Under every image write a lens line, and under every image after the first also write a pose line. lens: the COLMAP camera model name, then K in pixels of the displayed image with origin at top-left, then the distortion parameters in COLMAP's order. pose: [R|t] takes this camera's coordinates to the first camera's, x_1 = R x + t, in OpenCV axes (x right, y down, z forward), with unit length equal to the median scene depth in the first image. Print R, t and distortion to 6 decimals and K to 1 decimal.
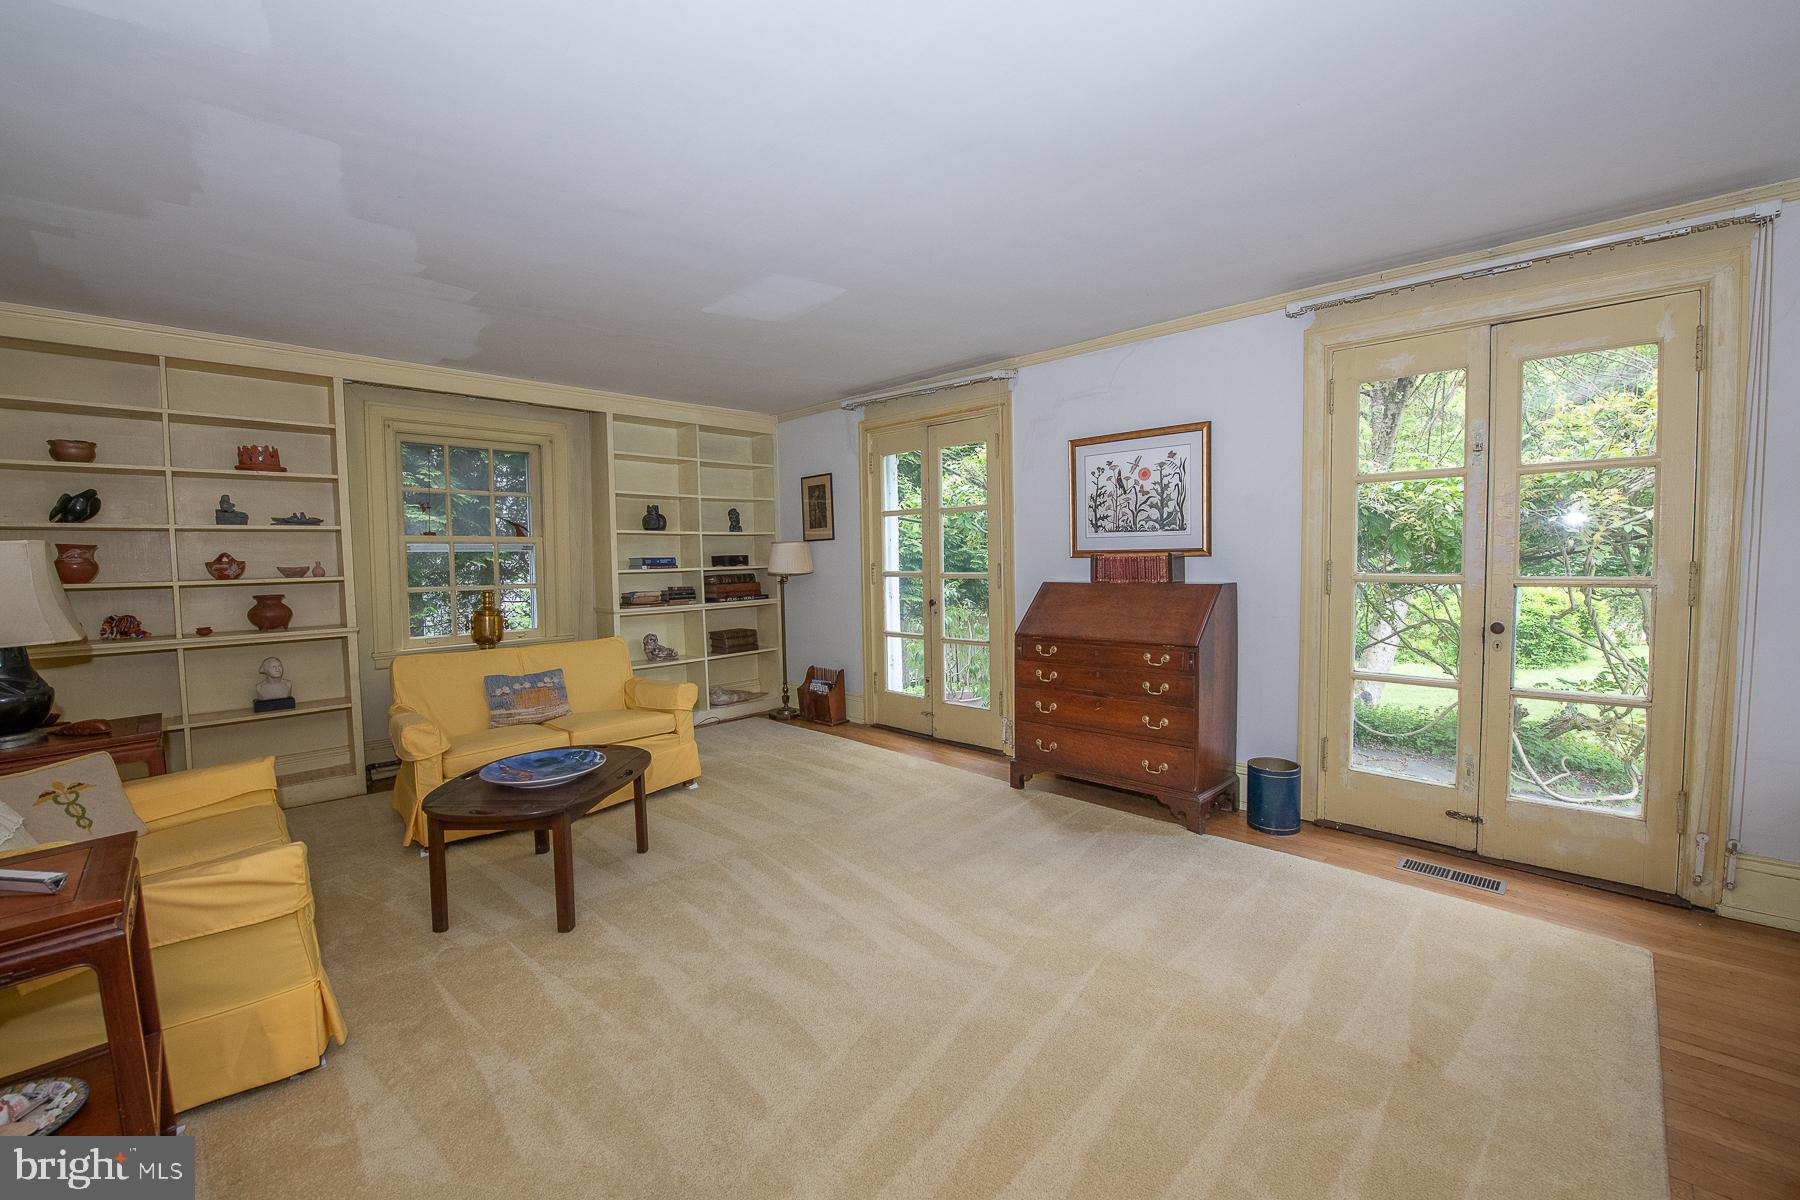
lens RADIAL K [[714.5, 0, 908.9], [0, 714.5, 592.1], [0, 0, 1]] dist [-0.012050, -0.004120]
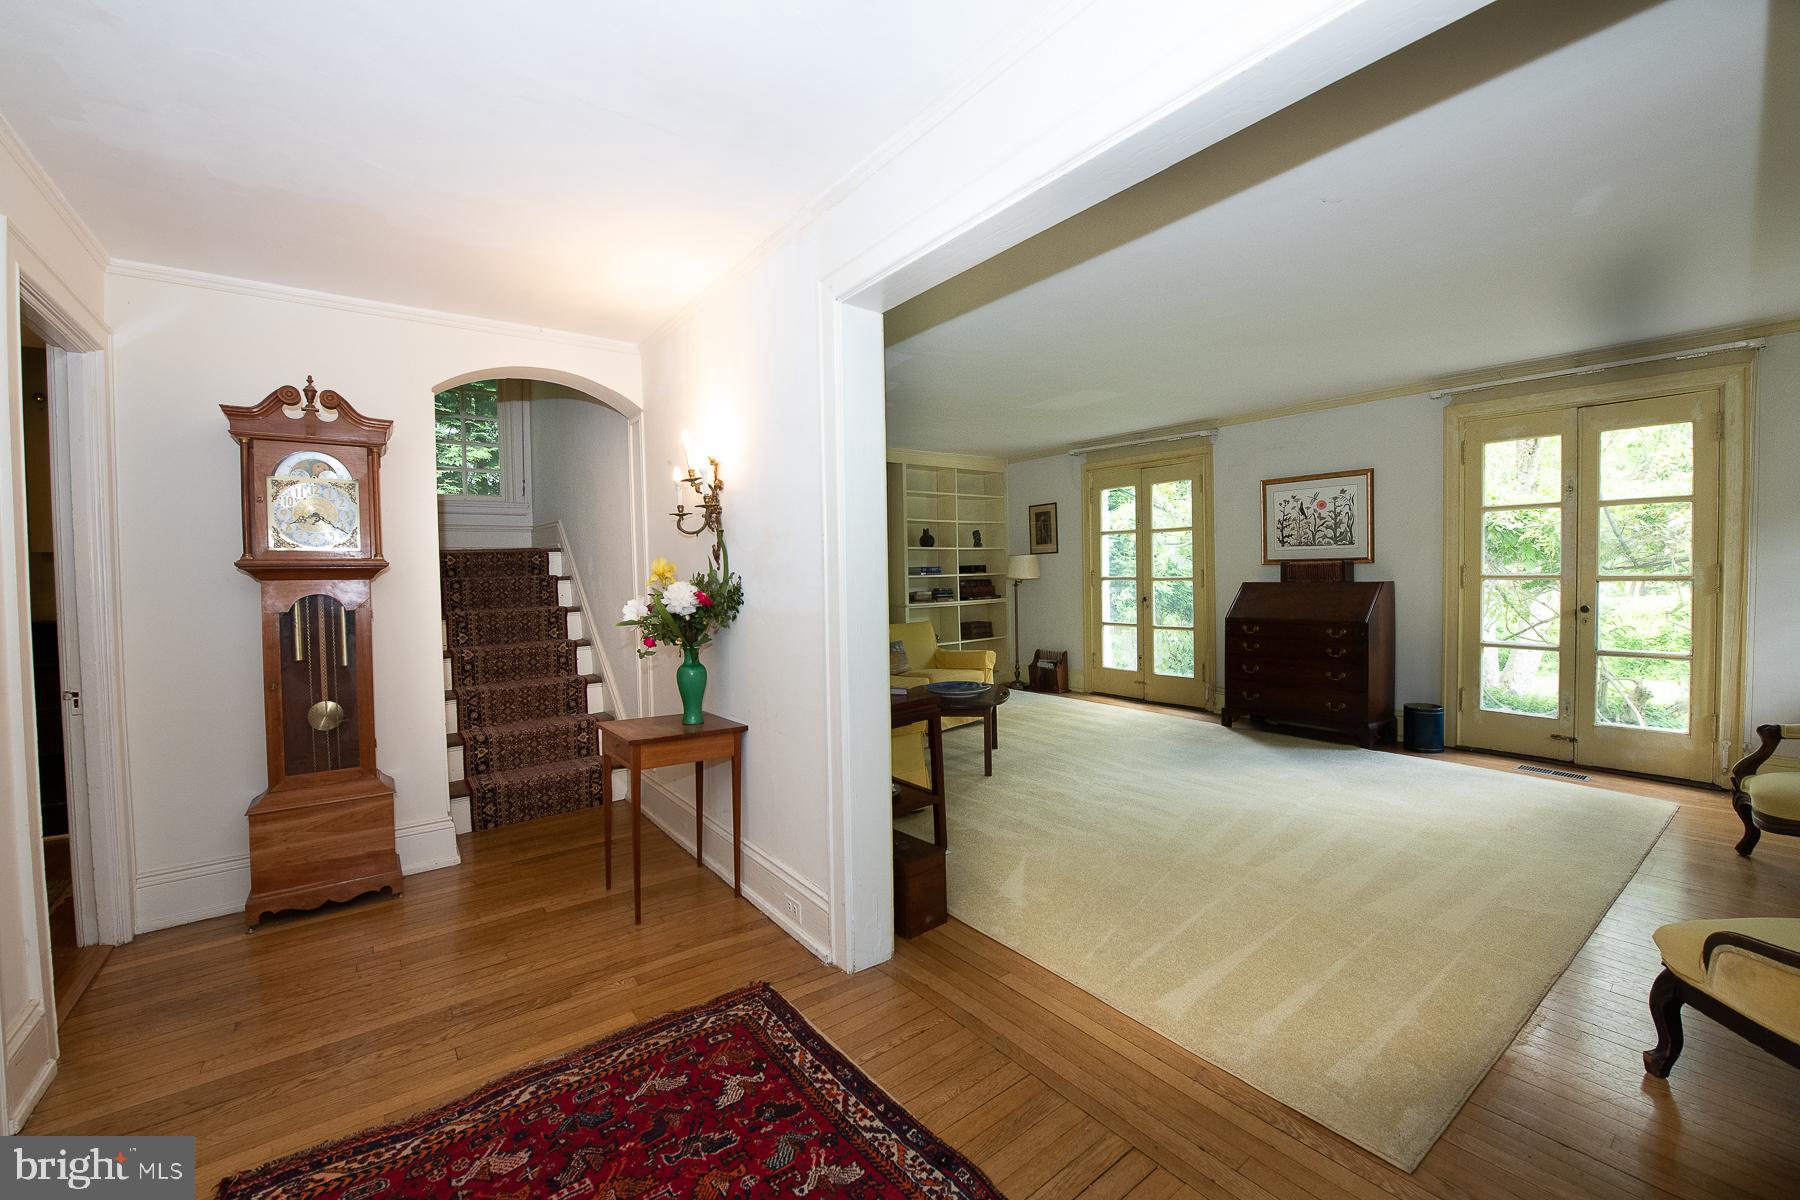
lens RADIAL K [[714.5, 0, 908.9], [0, 714.5, 592.1], [0, 0, 1]] dist [-0.012050, -0.004120]
pose [[0.988698, 0.000219, -0.149922, -0.258281], [-0.002627, 0.999871, -0.015867, 0.030064], [0.149899, 0.016082, 0.988570, -0.494541]]
